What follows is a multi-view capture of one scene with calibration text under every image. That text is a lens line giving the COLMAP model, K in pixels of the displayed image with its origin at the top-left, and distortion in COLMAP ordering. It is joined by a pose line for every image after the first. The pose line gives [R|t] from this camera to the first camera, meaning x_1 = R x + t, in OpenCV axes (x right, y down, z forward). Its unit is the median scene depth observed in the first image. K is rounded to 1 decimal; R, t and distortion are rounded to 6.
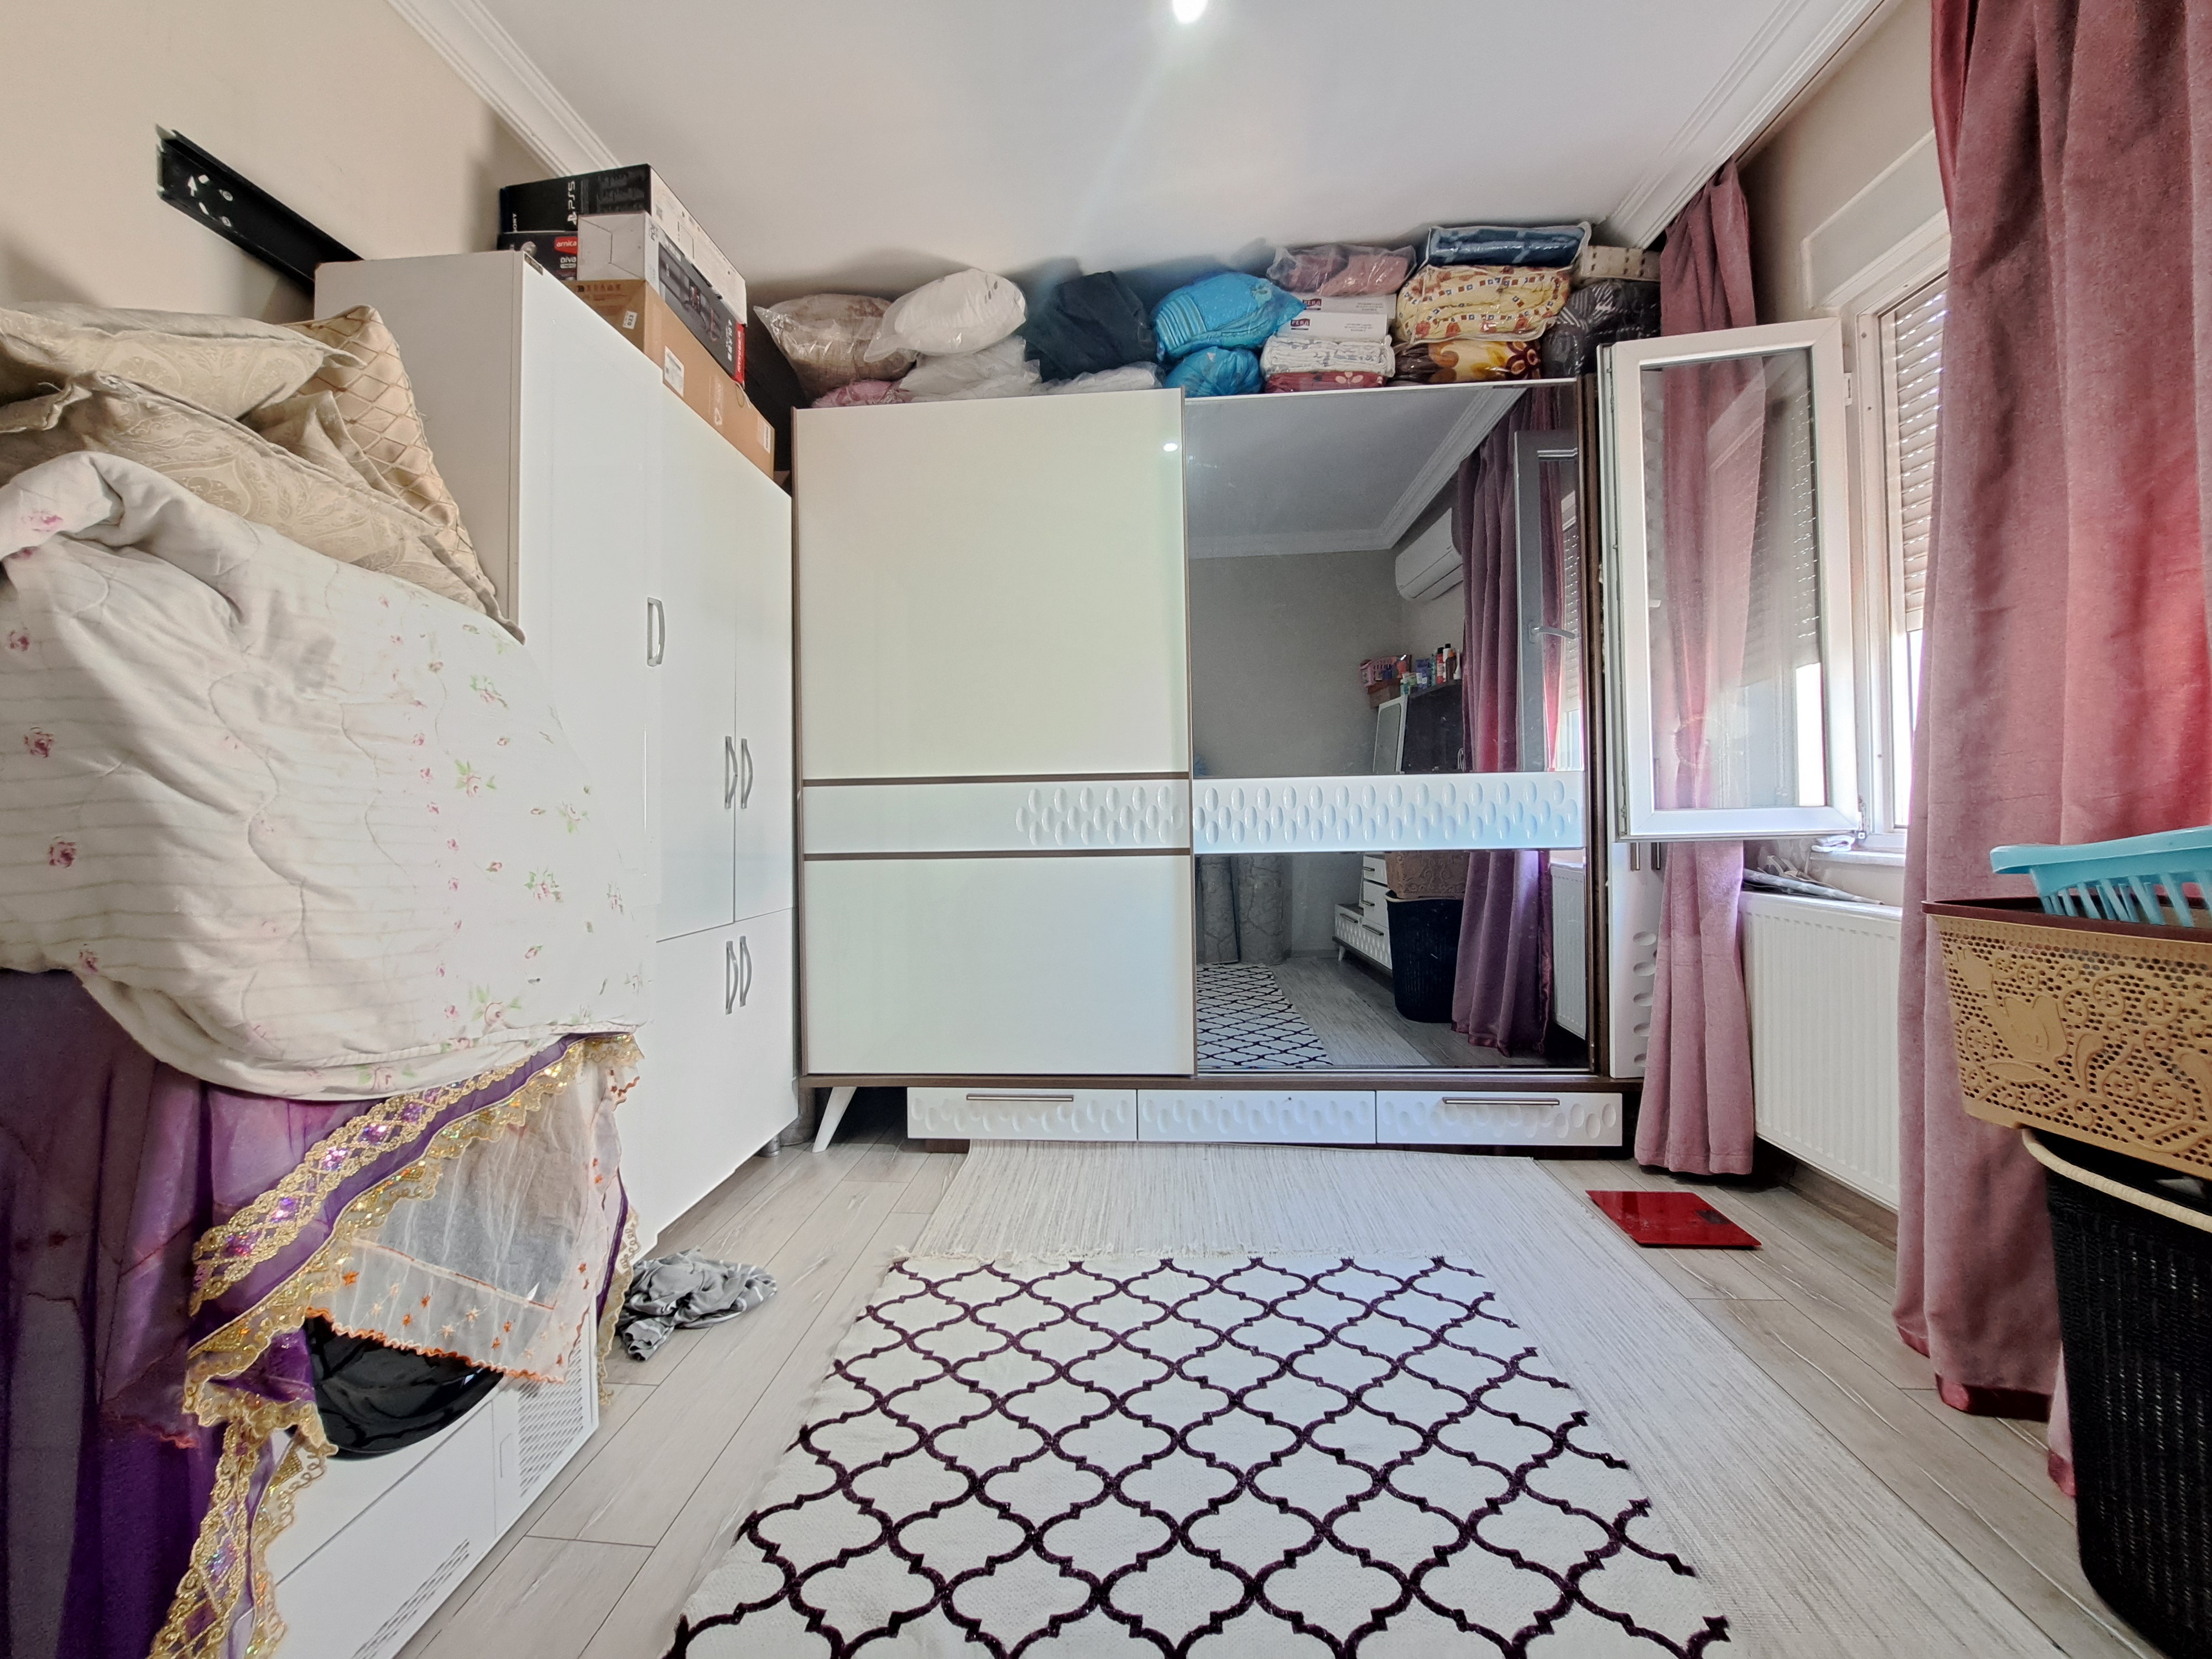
lens RADIAL K [[886.1, 0, 1098.1], [0, 886.1, 818.2], [0, 0, 1]] dist [-0.014070, -0.000512]
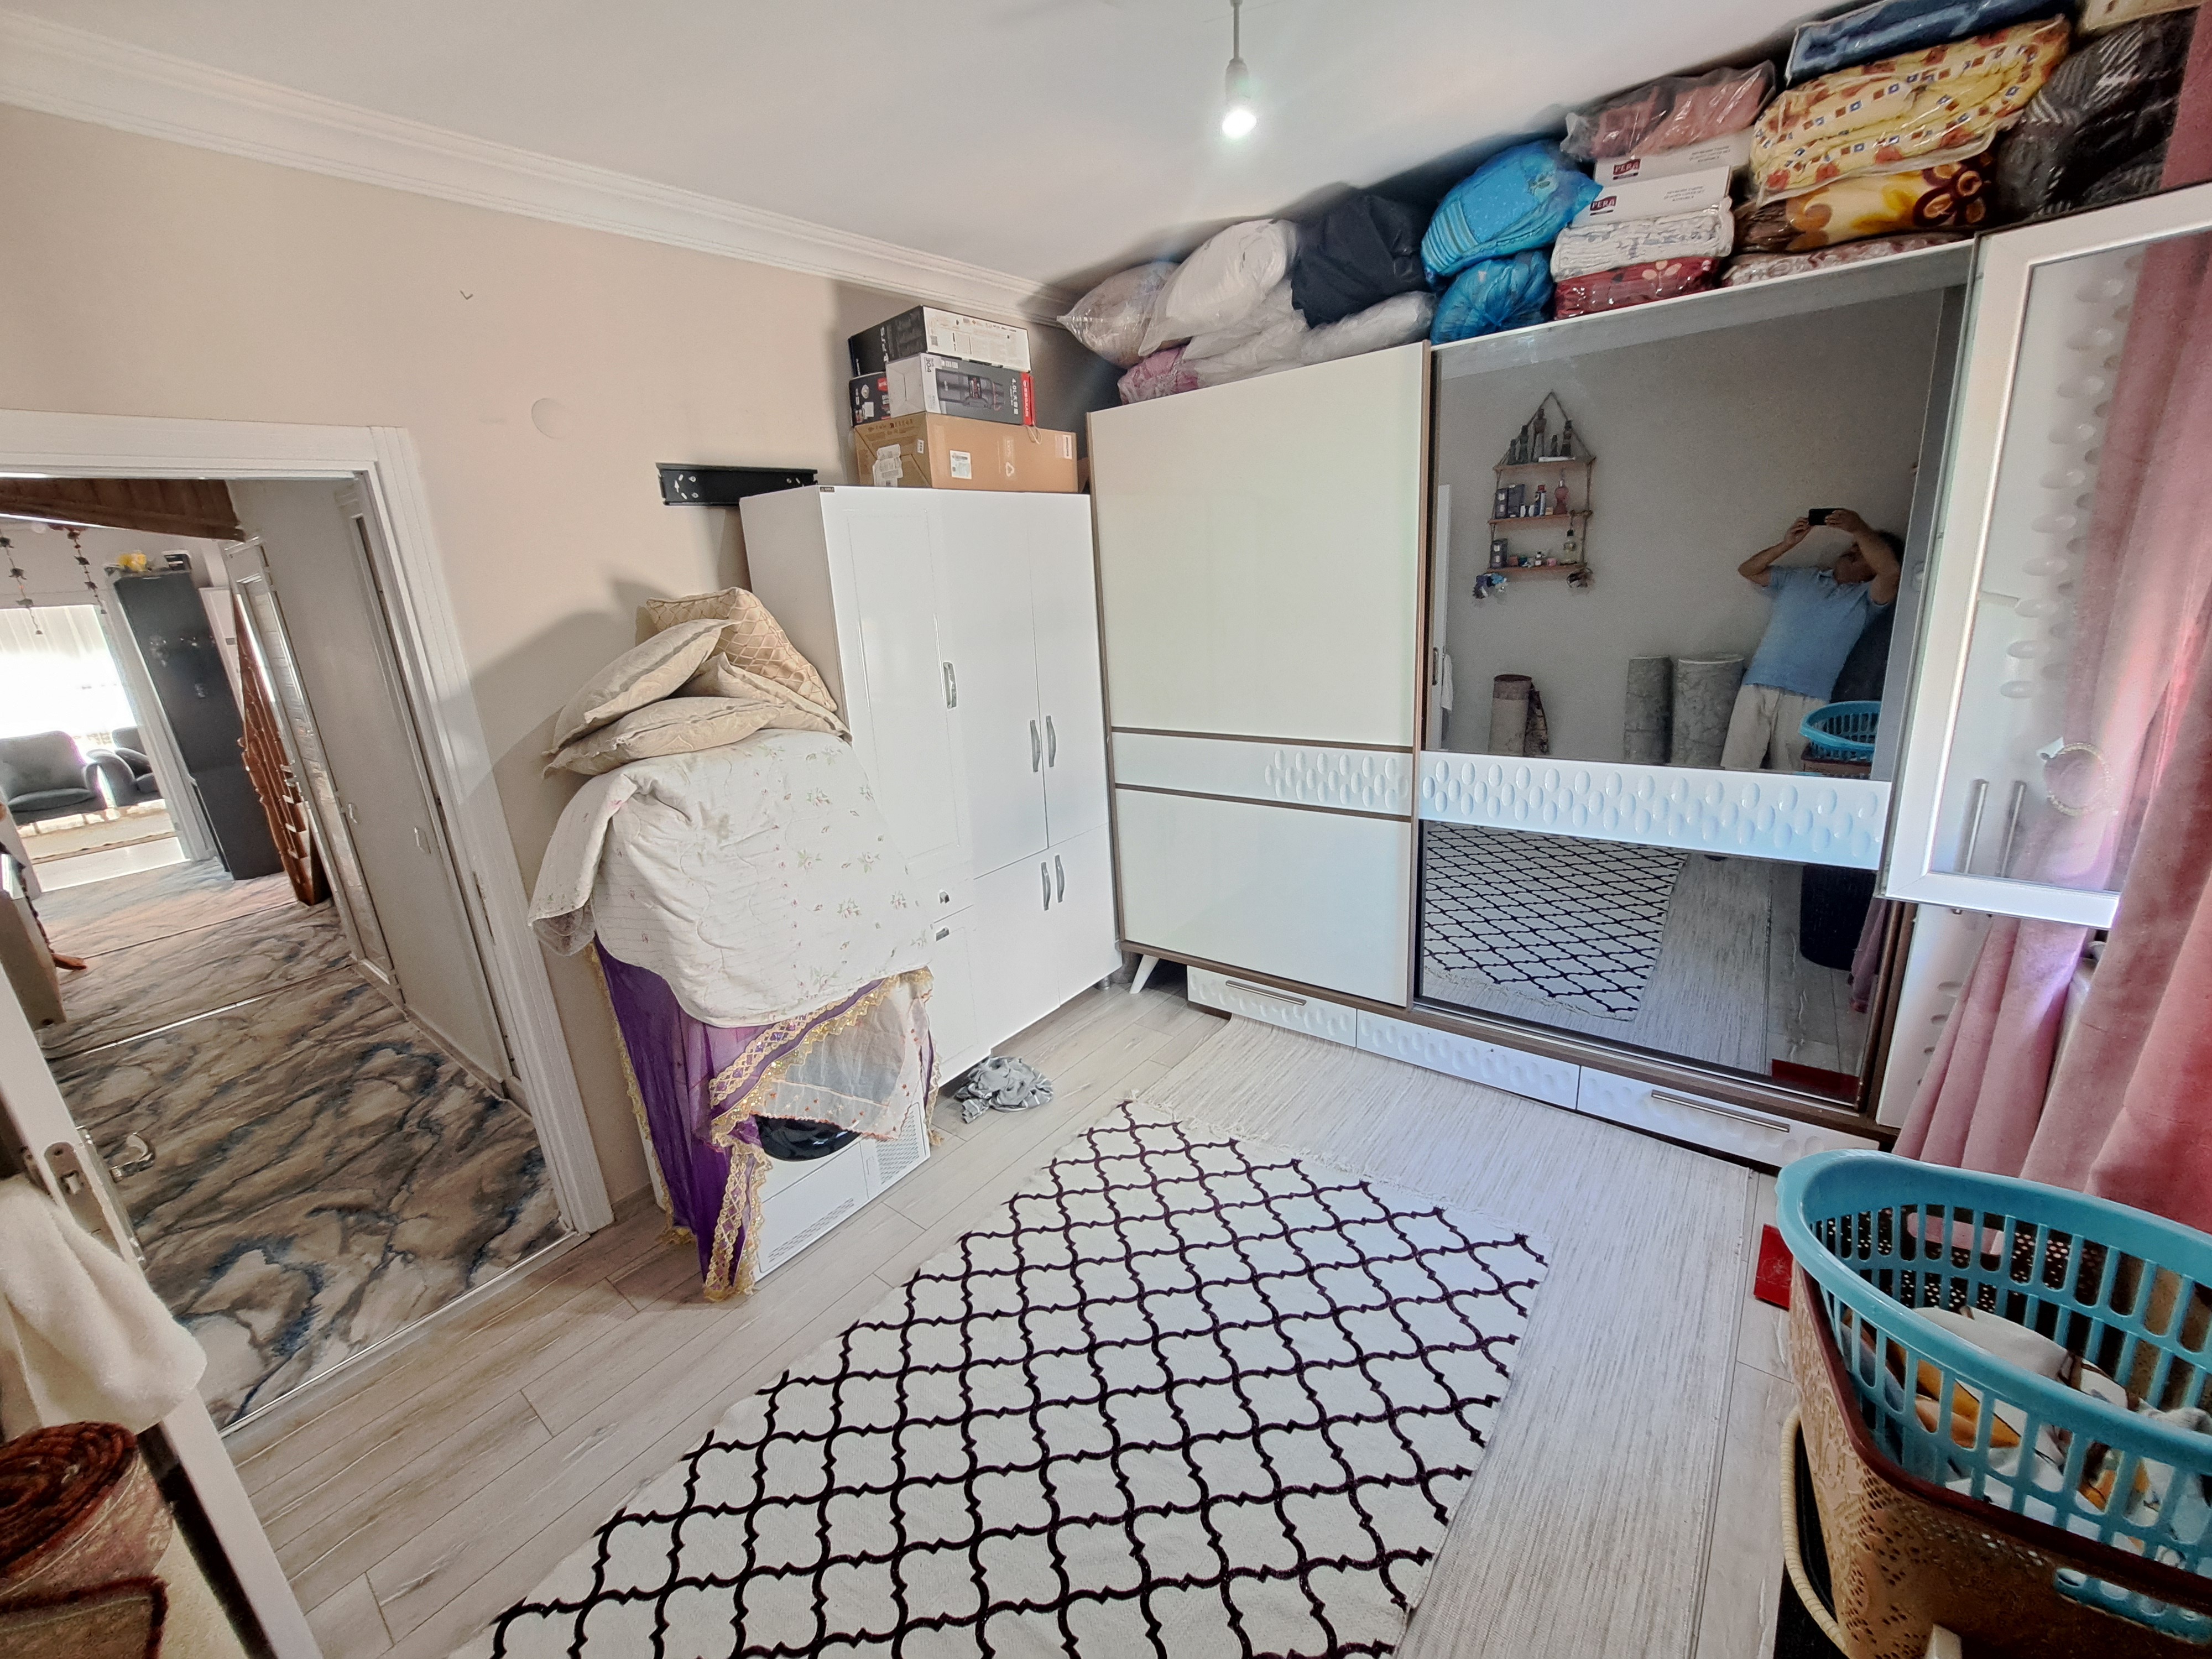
lens RADIAL K [[886.1, 0, 1089.5], [0, 886.1, 827.4], [0, 0, 1]] dist [-0.014070, -0.000512]
pose [[0.825545, 0.119941, -0.551443, 0.372777], [0.051351, 0.957134, 0.285057, -0.279047], [0.561995, -0.263644, 0.783998, -0.058779]]
